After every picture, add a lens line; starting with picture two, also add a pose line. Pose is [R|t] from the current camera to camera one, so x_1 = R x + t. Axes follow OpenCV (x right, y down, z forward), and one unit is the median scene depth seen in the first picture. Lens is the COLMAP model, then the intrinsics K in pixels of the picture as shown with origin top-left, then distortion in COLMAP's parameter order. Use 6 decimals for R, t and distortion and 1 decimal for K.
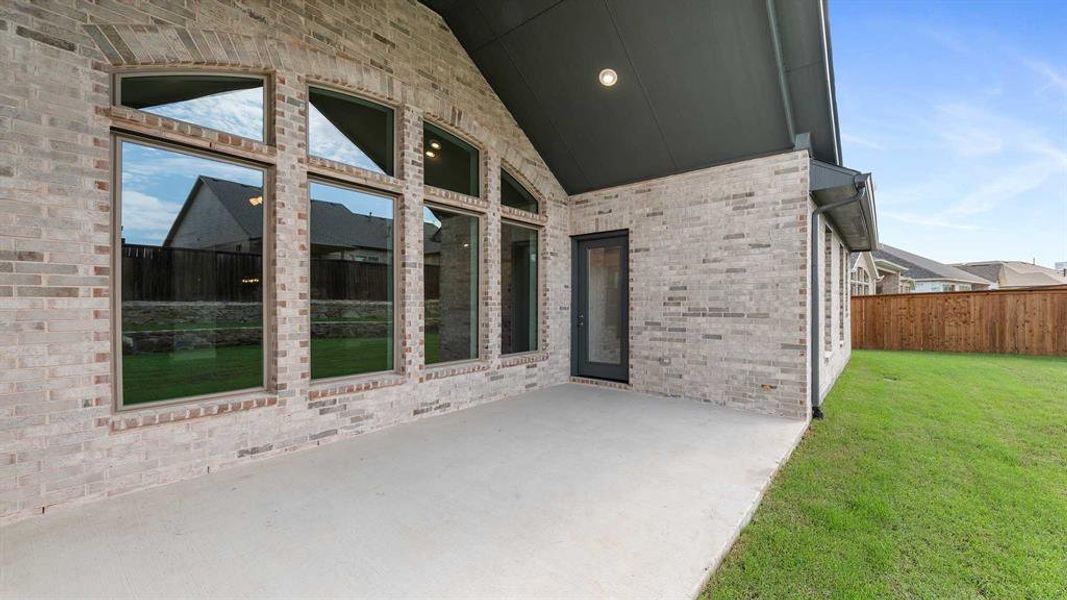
lens RADIAL K [[417.3, 0, 538.2], [0, 417.3, 304.9], [0, 0, 1]] dist [0.003607, -0.000068]
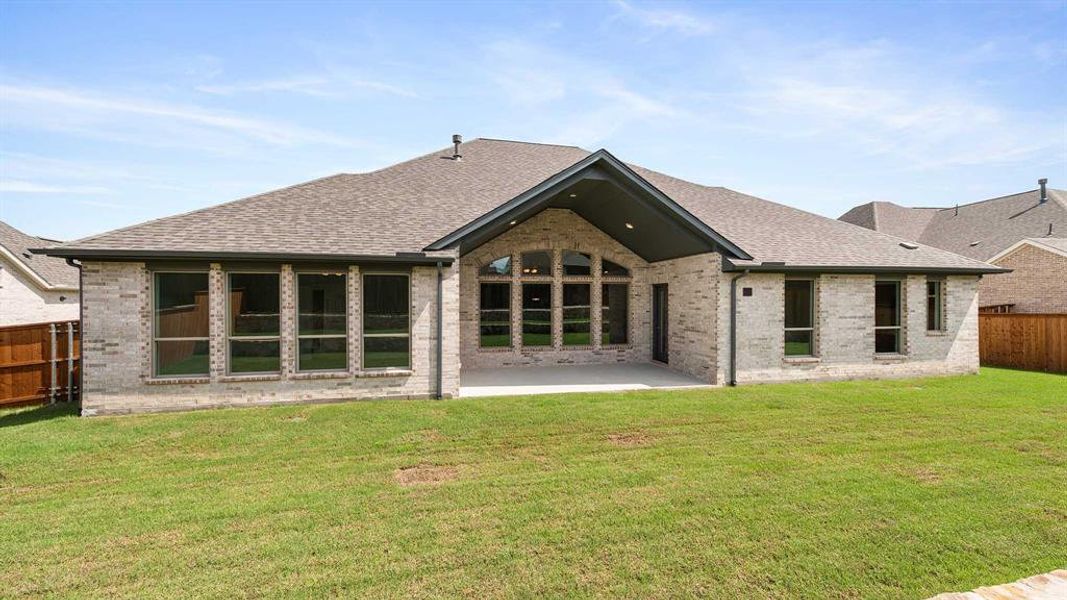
lens RADIAL K [[417.3, 0, 533.1], [0, 417.3, 299.1], [0, 0, 1]] dist [0.003607, -0.000068]
pose [[0.774473, -0.001622, -0.632605, 1.020922], [-0.001053, 0.999992, -0.003854, -0.109365], [0.632606, 0.003651, 0.774465, -0.943000]]
